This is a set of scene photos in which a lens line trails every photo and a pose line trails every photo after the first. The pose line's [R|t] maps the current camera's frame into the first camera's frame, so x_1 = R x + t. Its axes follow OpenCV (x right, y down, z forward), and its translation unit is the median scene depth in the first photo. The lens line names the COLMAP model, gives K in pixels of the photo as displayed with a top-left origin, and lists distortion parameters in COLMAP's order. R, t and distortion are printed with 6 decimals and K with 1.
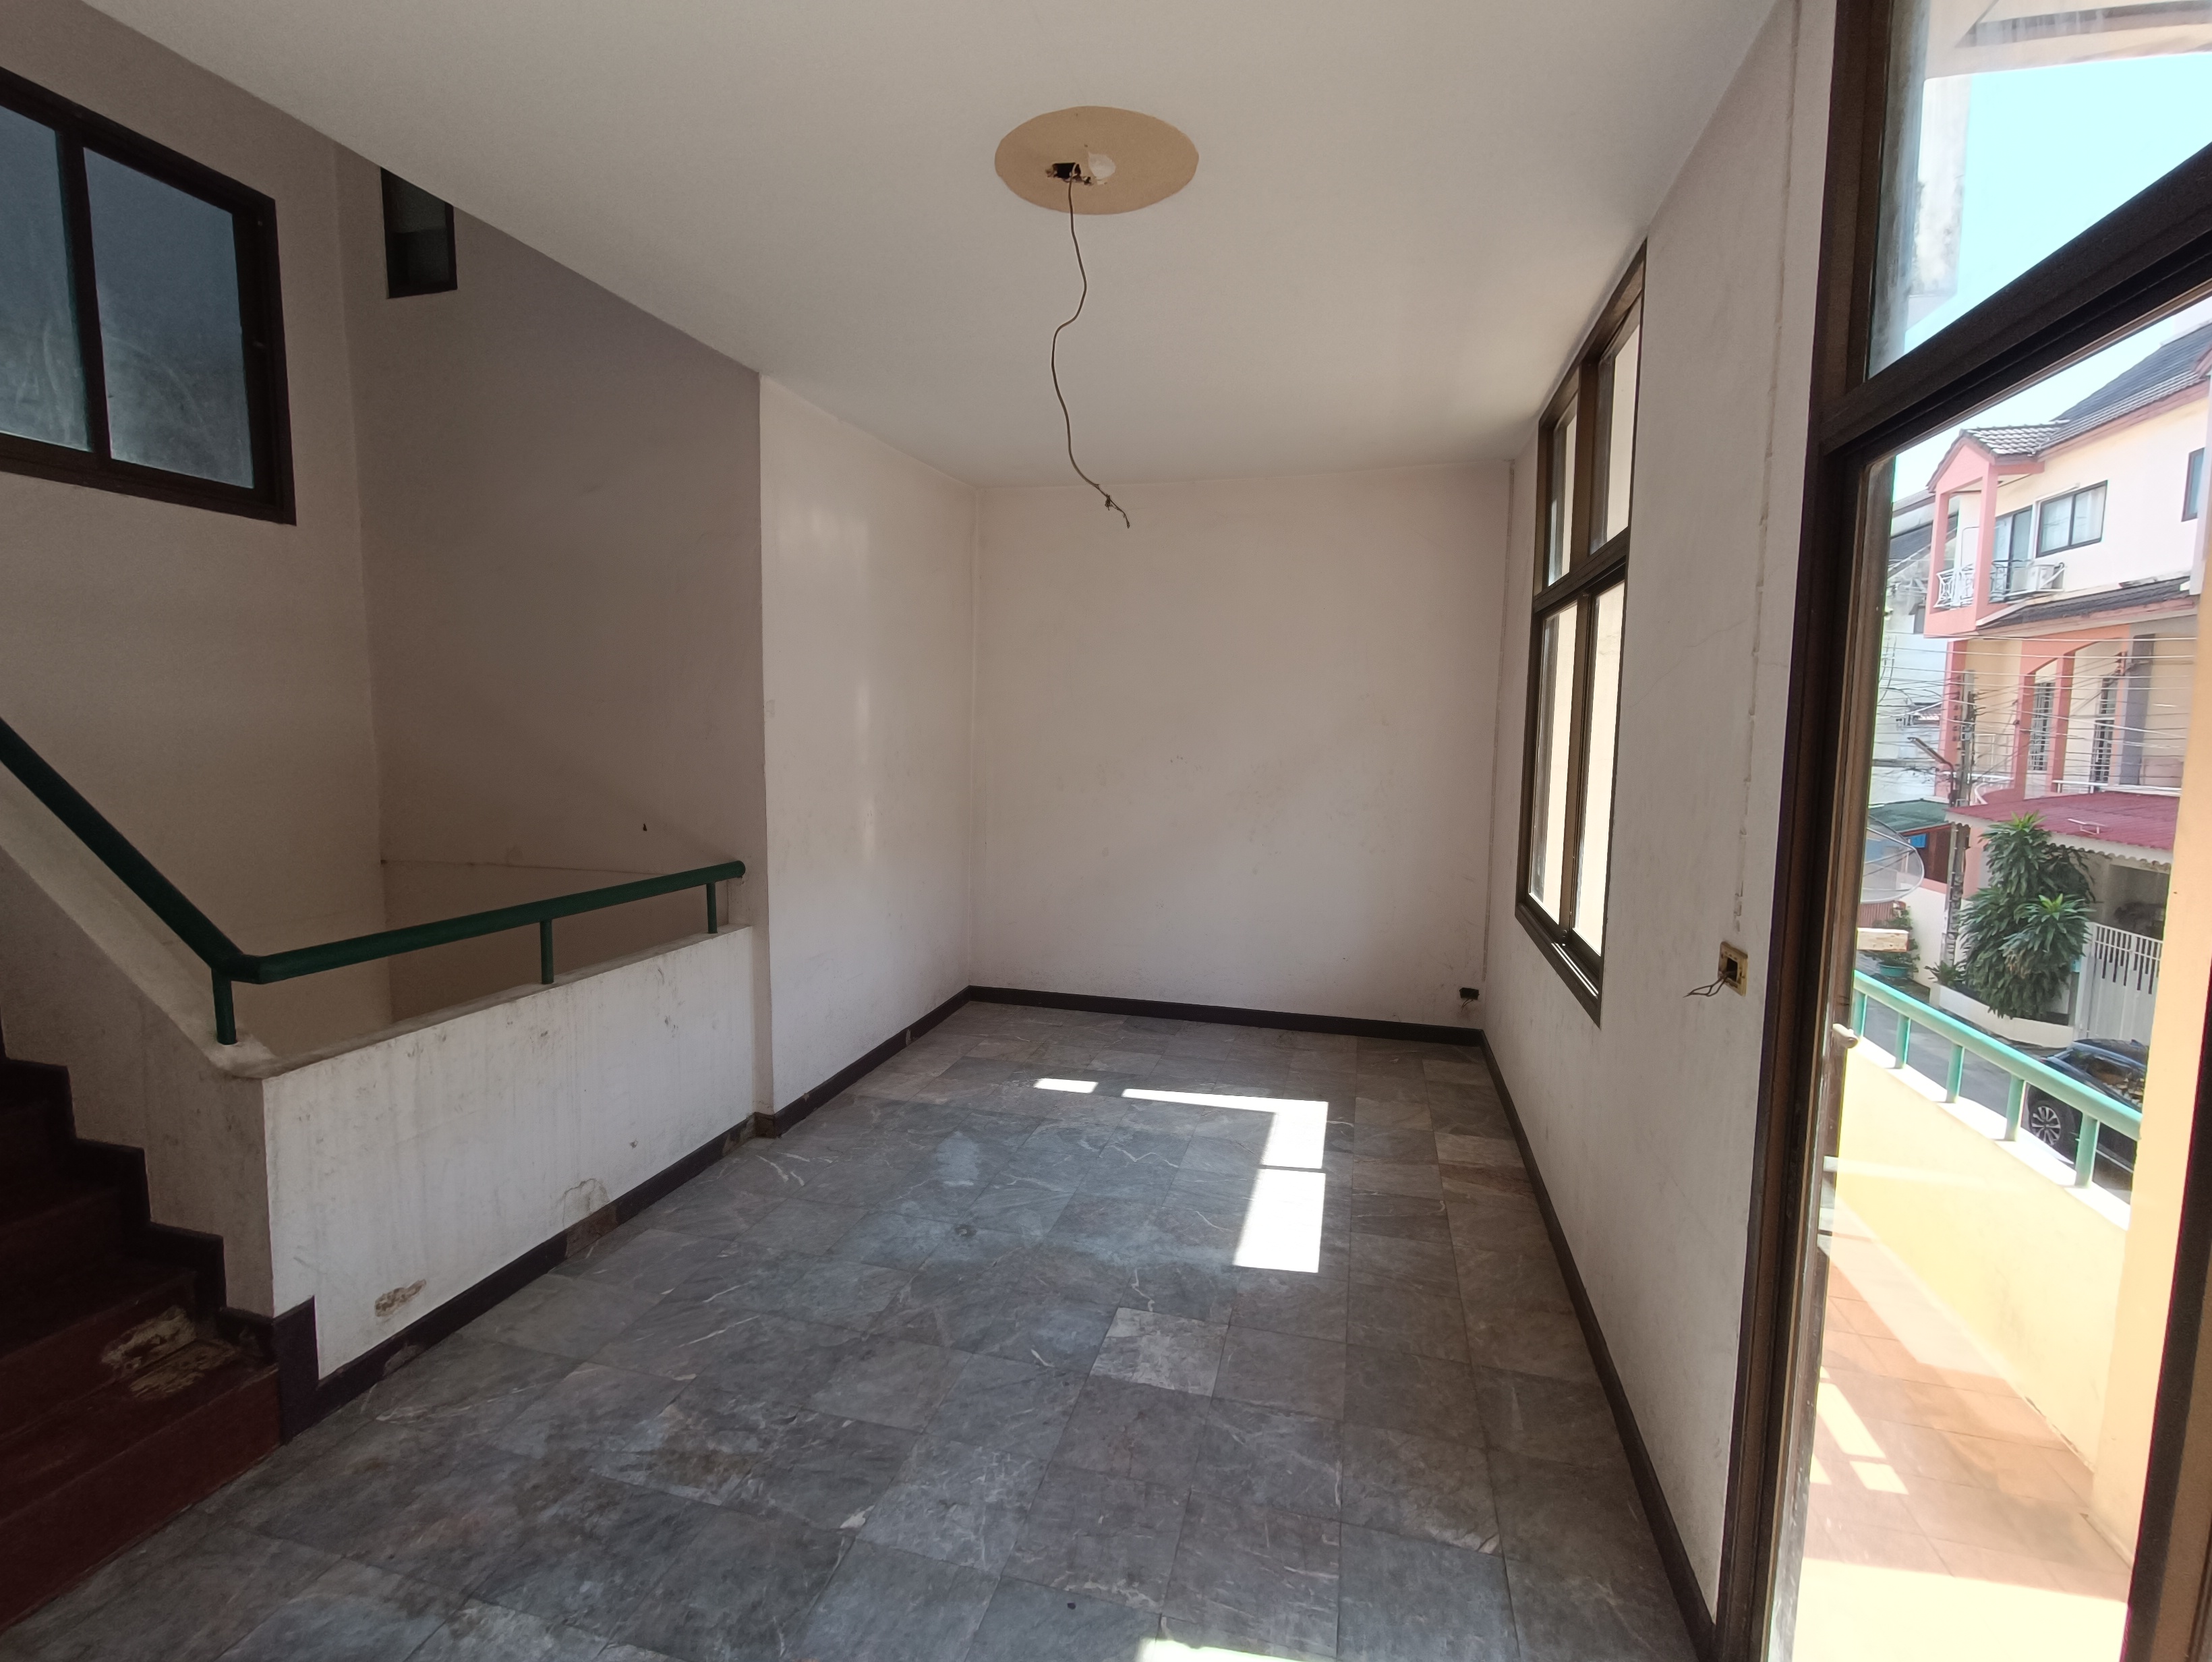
lens RADIAL K [[1071.7, 0, 1092.8], [0, 1071.7, 831.0], [0, 0, 1]] dist [0.001932, 0.000270]
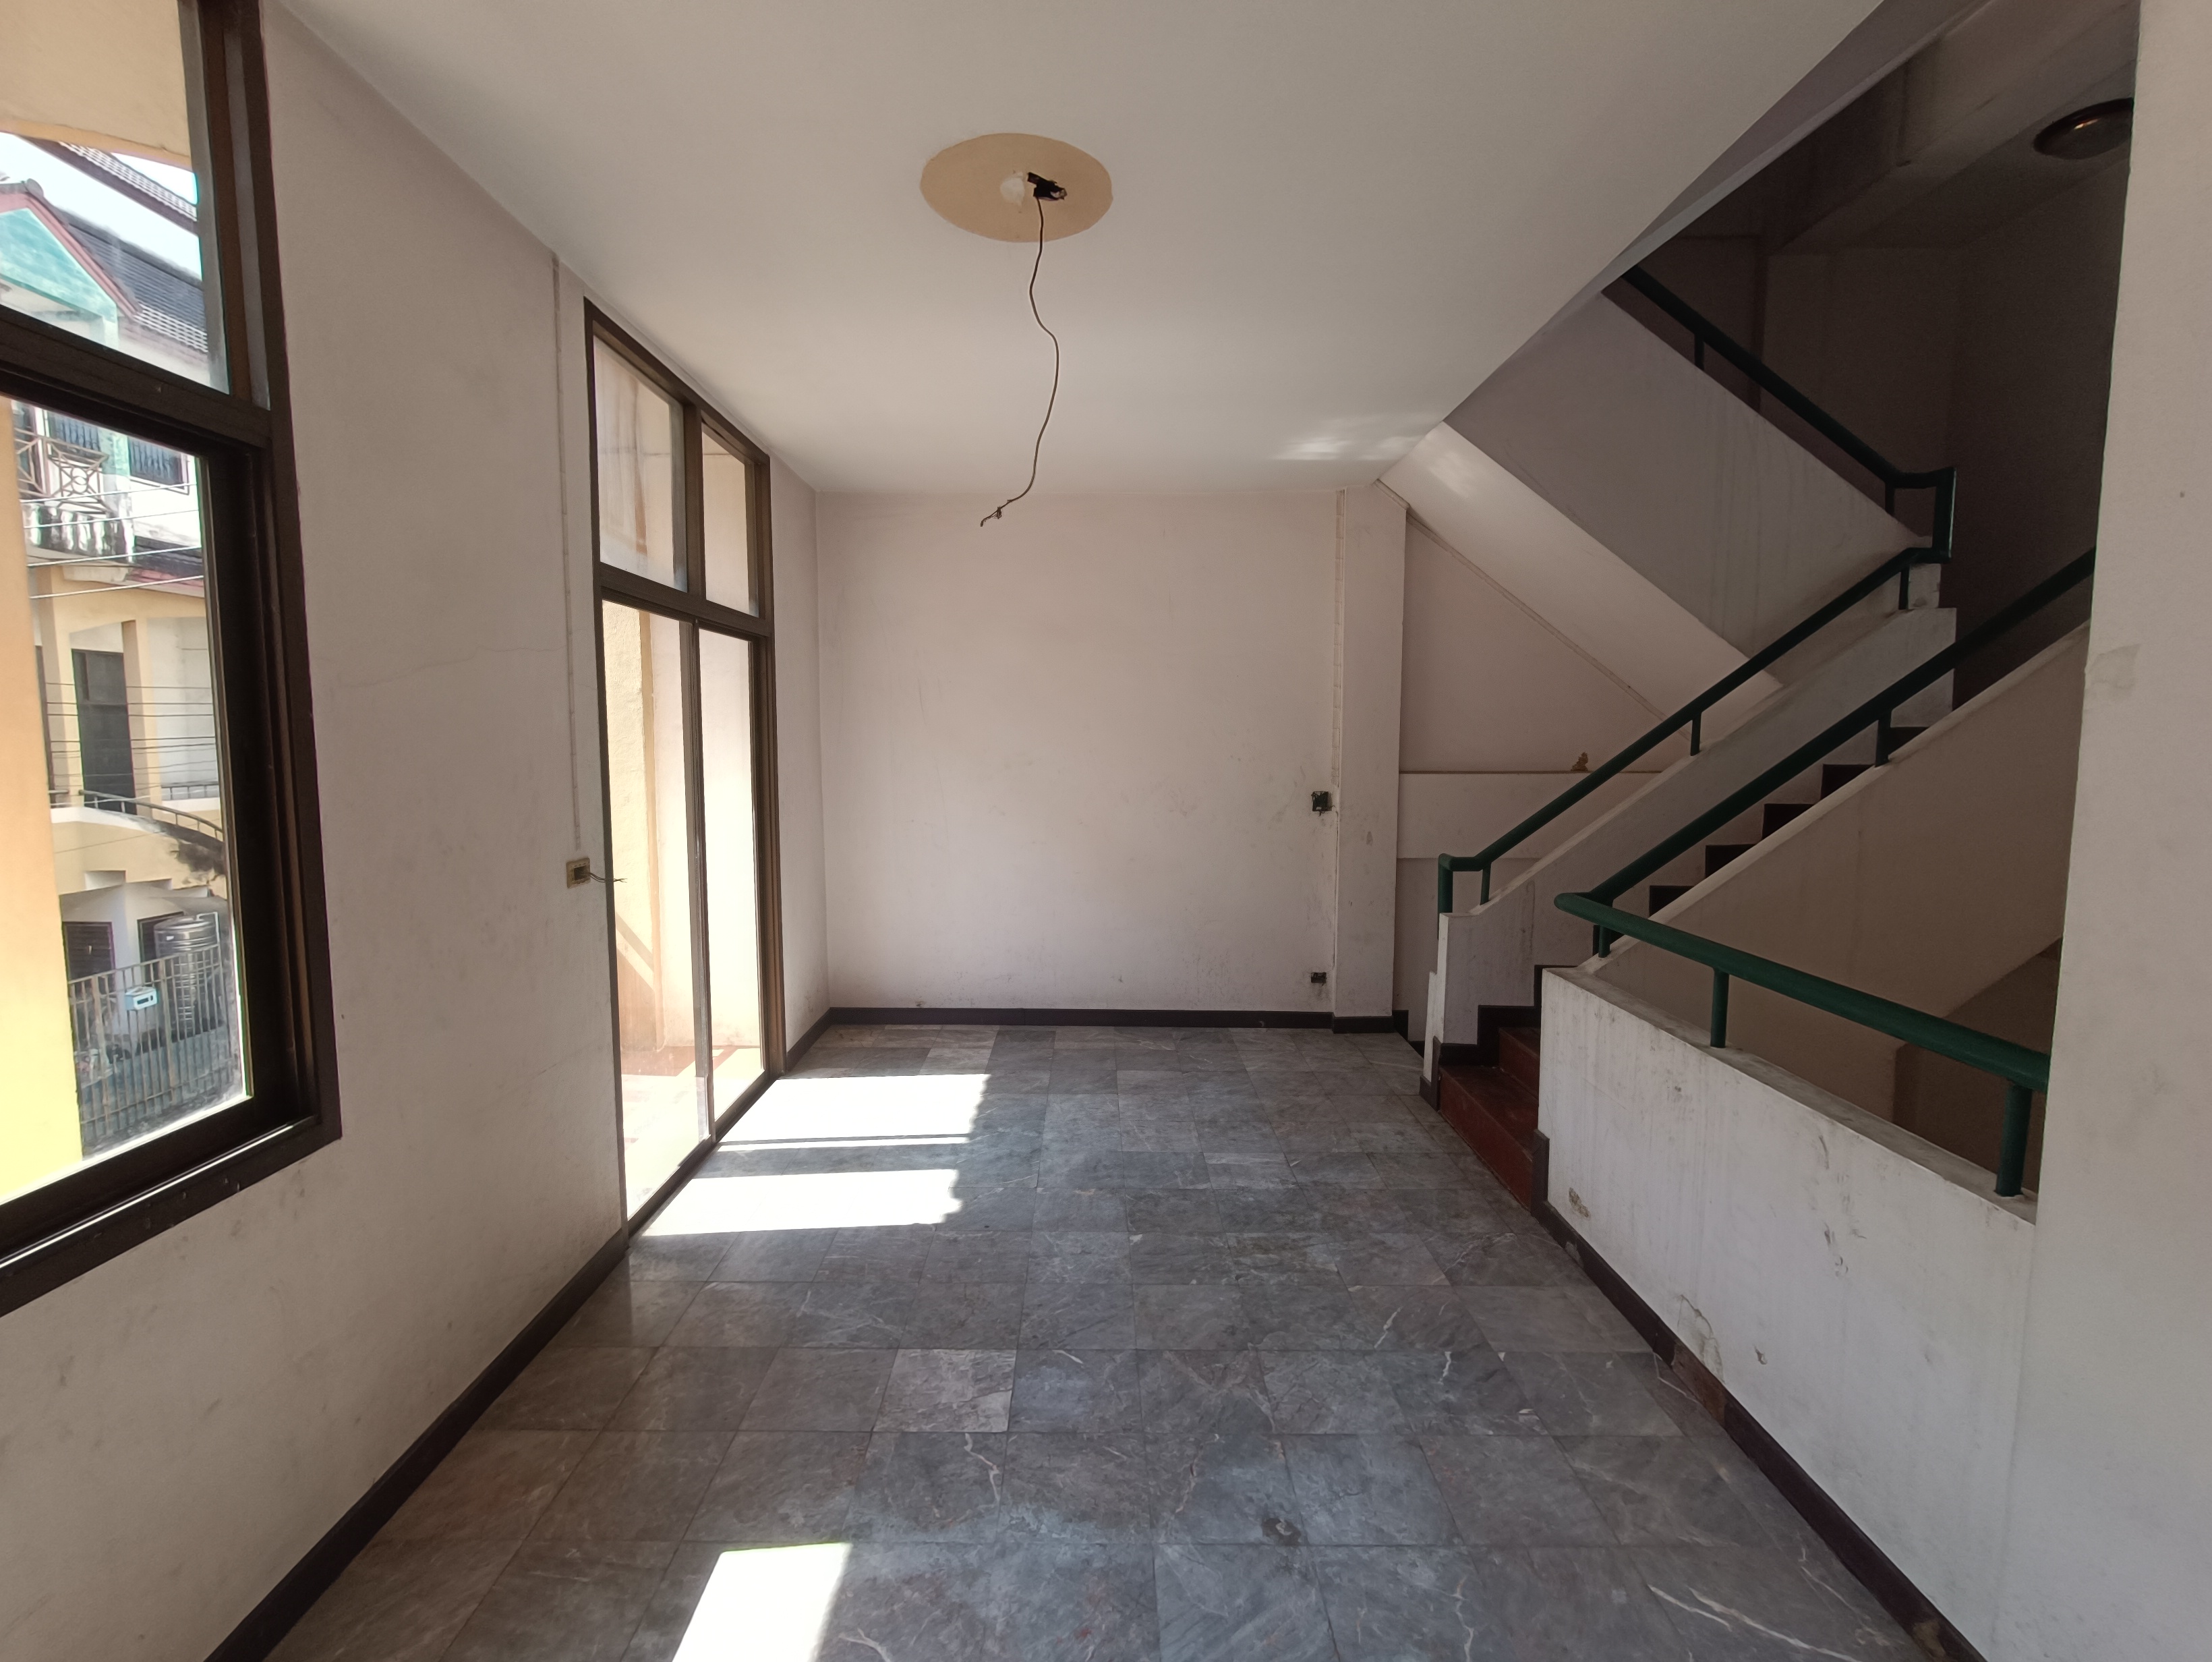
lens RADIAL K [[1071.7, 0, 1083.2], [0, 1071.7, 840.0], [0, 0, 1]] dist [0.001932, 0.000270]
pose [[-0.970869, 0.011247, -0.239348, 0.169868], [-0.034815, 0.981676, 0.187348, -0.165788], [0.237070, 0.190223, -0.952687, 1.831212]]
